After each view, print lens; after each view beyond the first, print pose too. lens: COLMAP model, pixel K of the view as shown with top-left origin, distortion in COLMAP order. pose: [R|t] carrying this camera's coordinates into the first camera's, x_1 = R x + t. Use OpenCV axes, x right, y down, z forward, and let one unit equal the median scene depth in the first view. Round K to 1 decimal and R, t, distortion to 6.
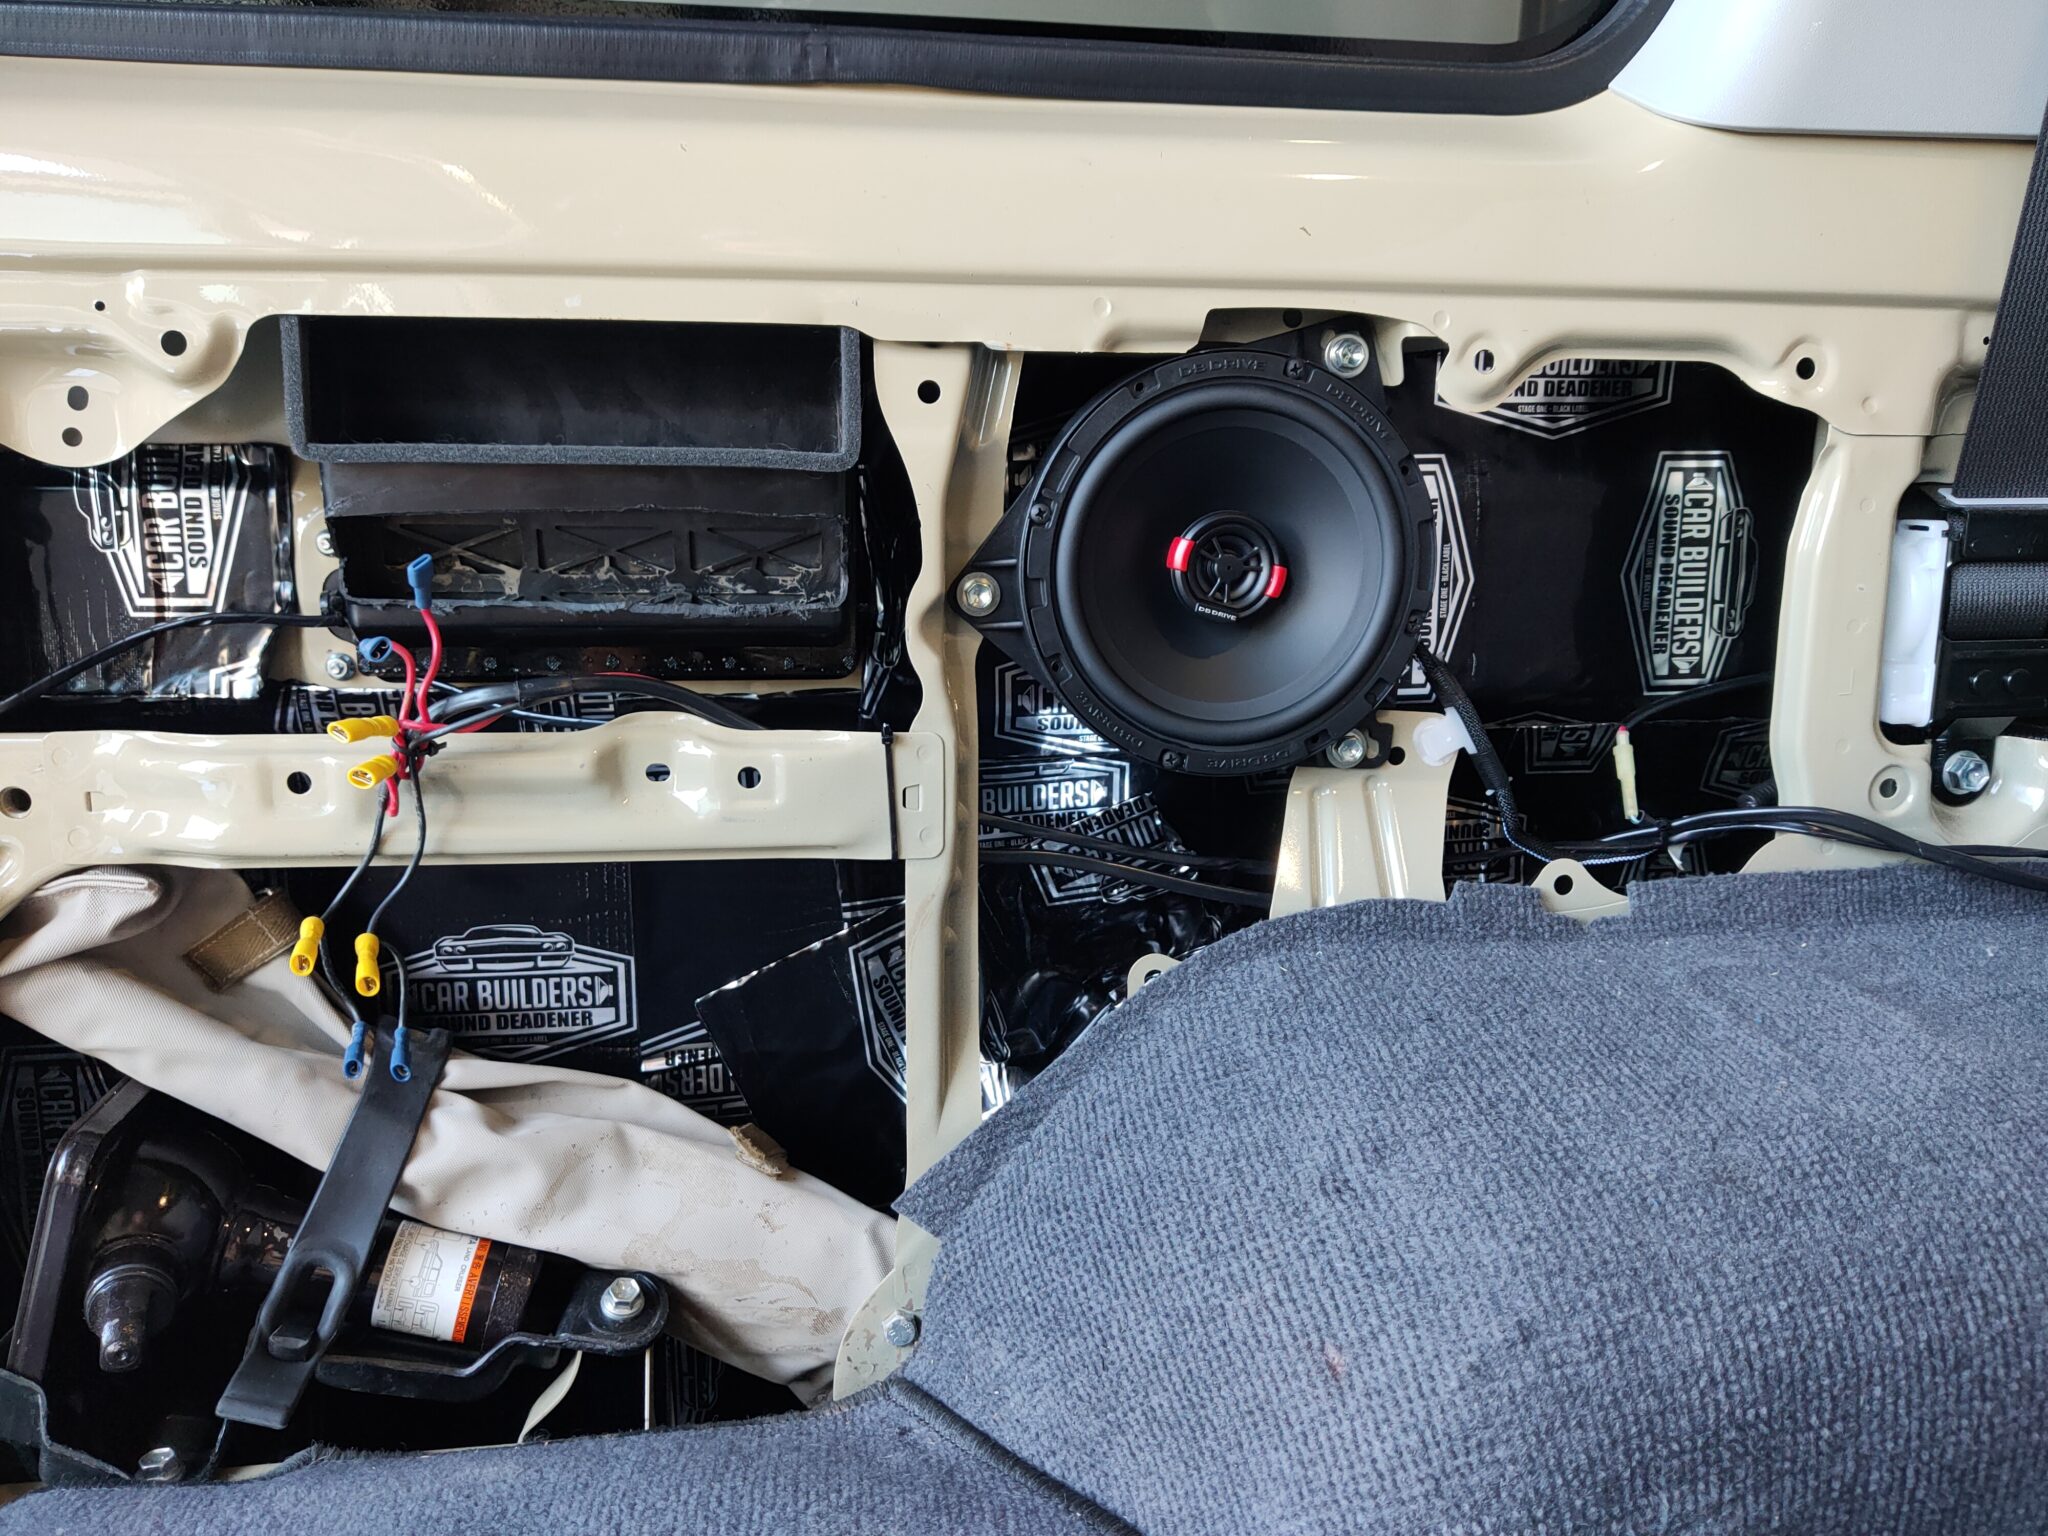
lens RADIAL K [[1621.8, 0, 1025.8], [0, 1621.8, 783.9], [0, 0, 1]] dist [0.024275, -0.067532]
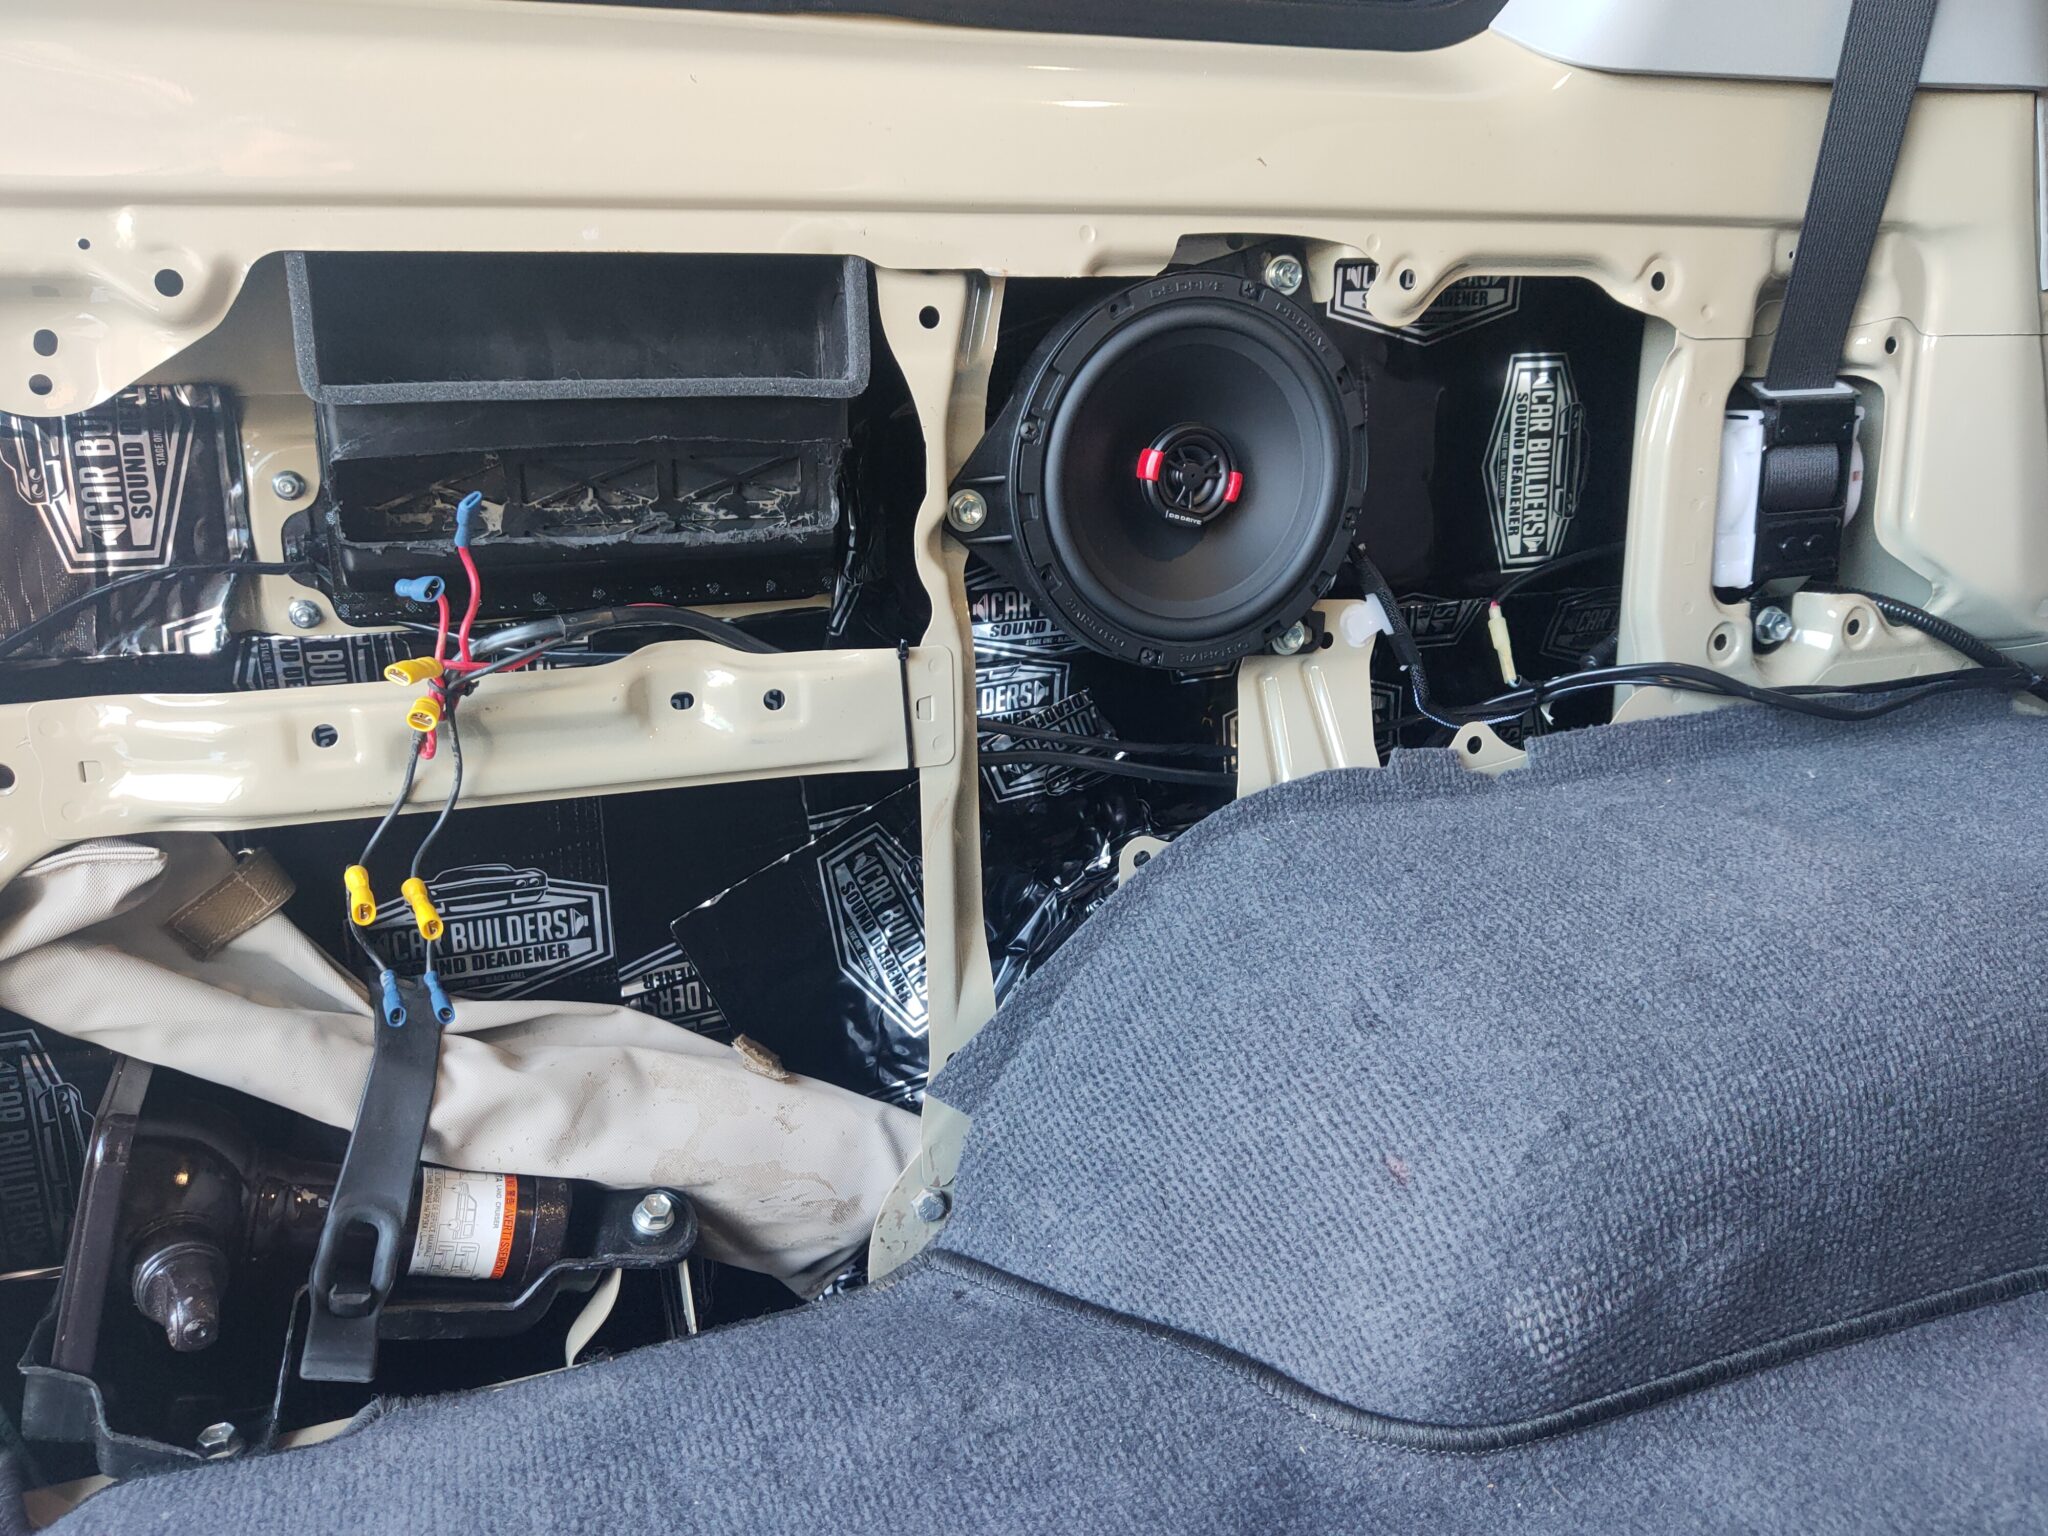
lens RADIAL K [[1607.8, 0, 1036.4], [0, 1607.8, 776.4], [0, 0, 1]] dist [0.070536, -0.188272]
pose [[0.973276, -0.078718, 0.215724, -0.215034], [0.065613, 0.995576, 0.067261, -0.012138], [-0.220064, -0.051309, 0.974135, -0.035497]]
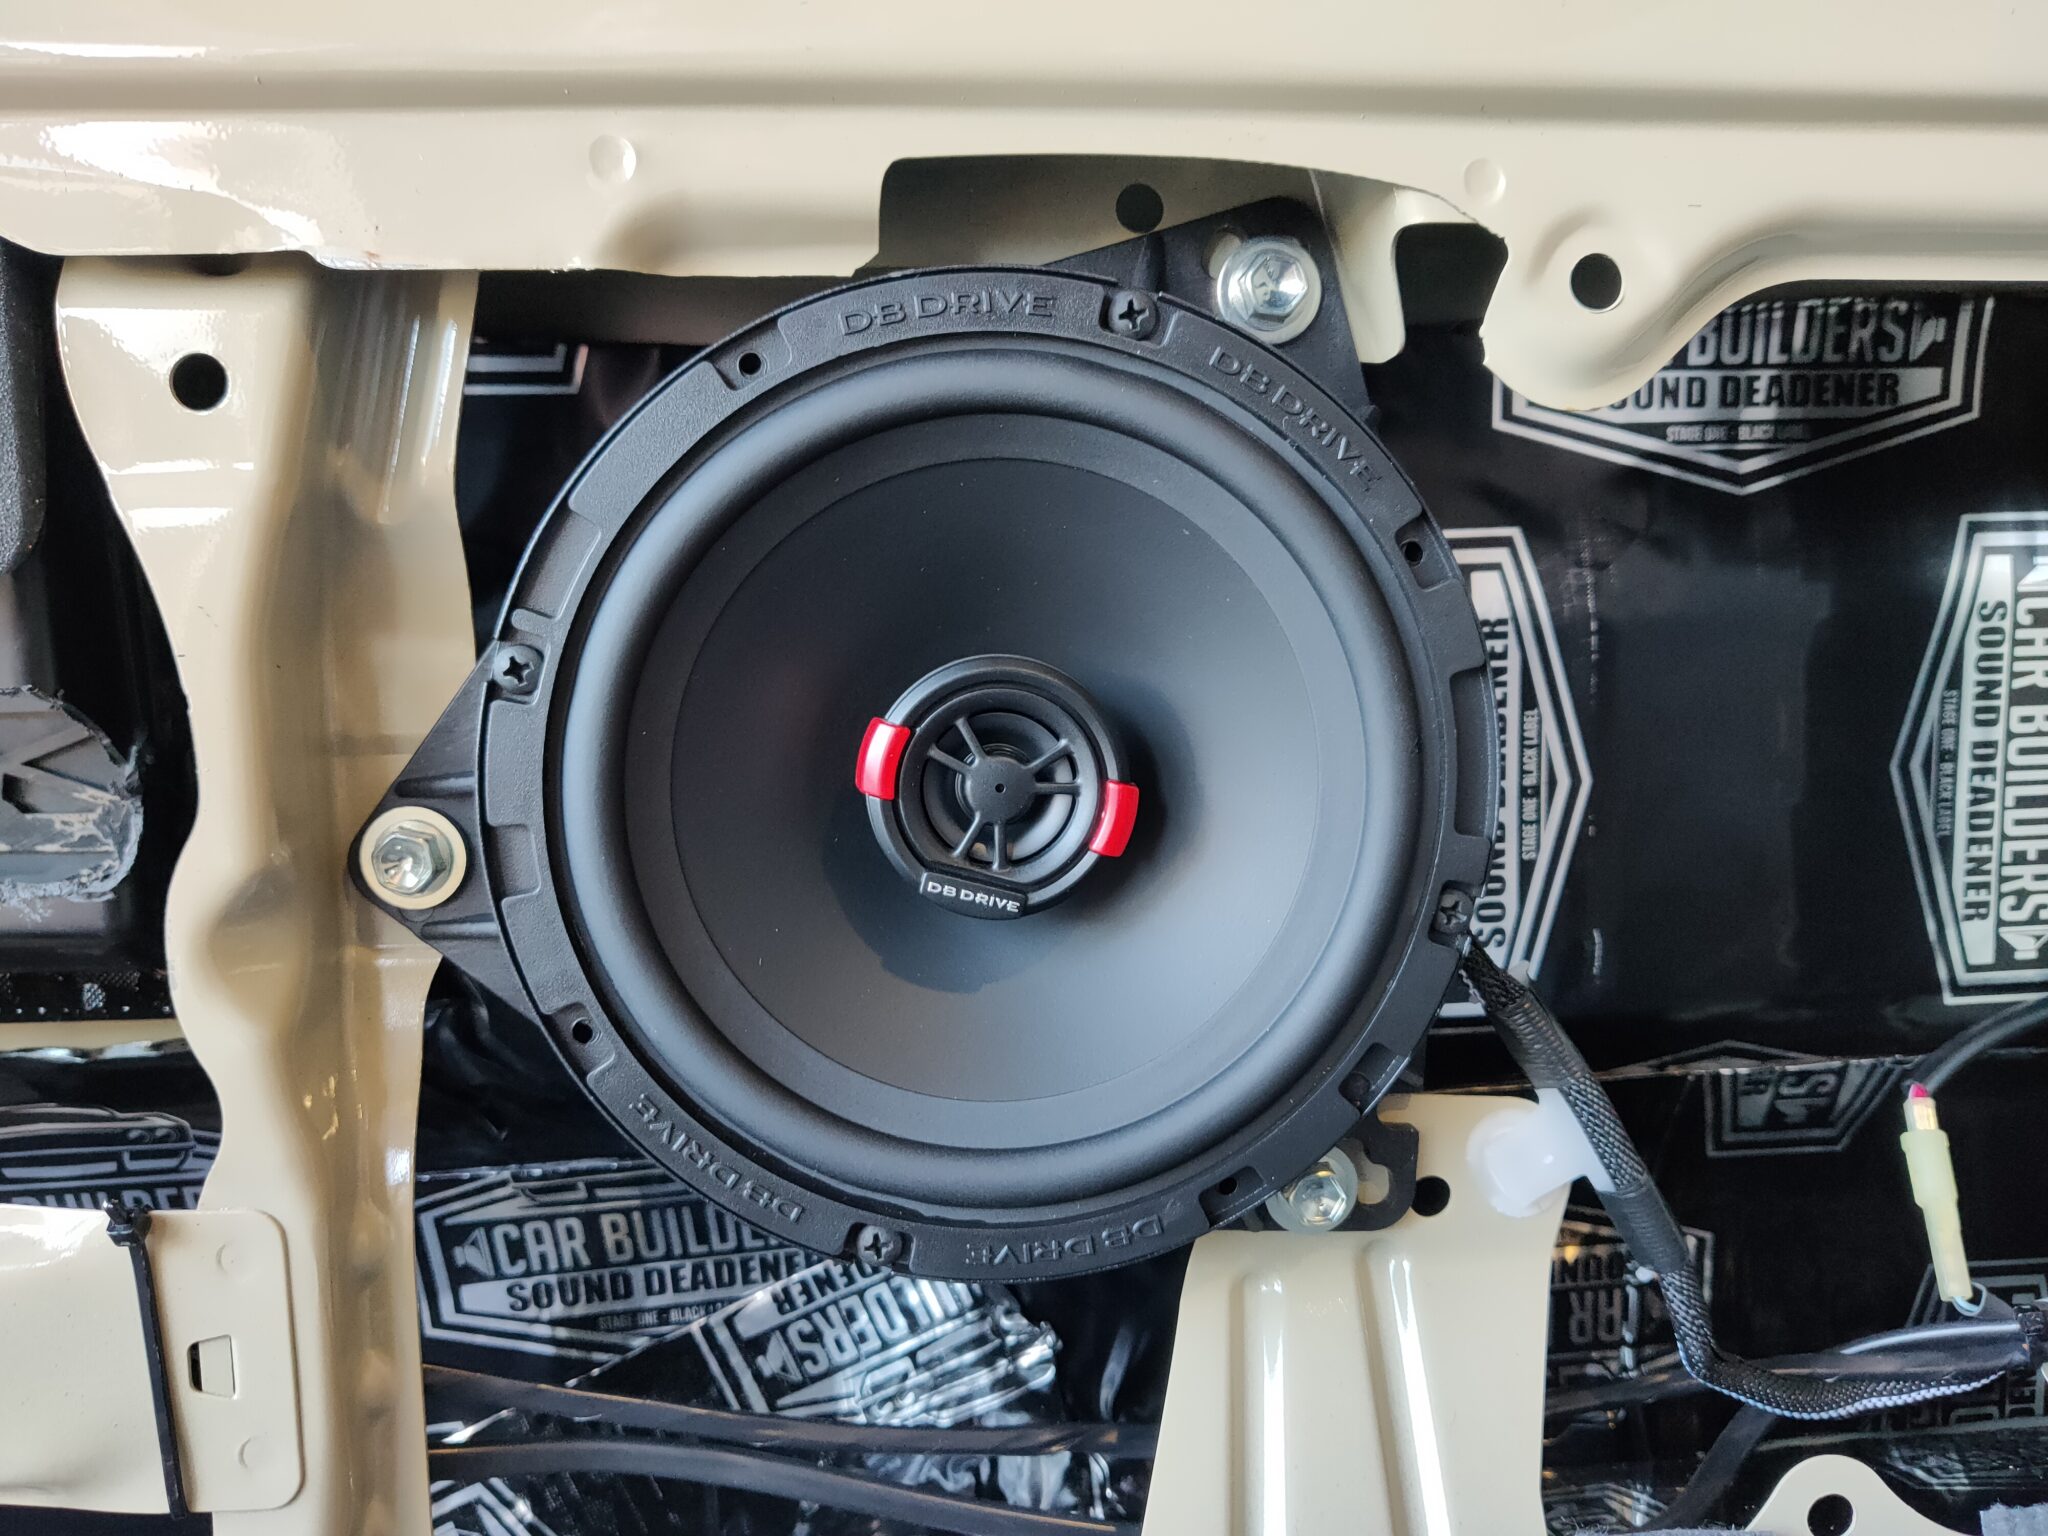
lens RADIAL K [[1678.4, 0, 1024.4], [0, 1678.4, 781.1], [0, 0, 1]] dist [-0.043459, 0.044532]
pose [[0.998274, -0.014886, -0.056812, 0.149636], [0.010086, 0.996426, -0.083861, -0.094600], [0.057858, 0.083143, 0.994857, 0.545072]]
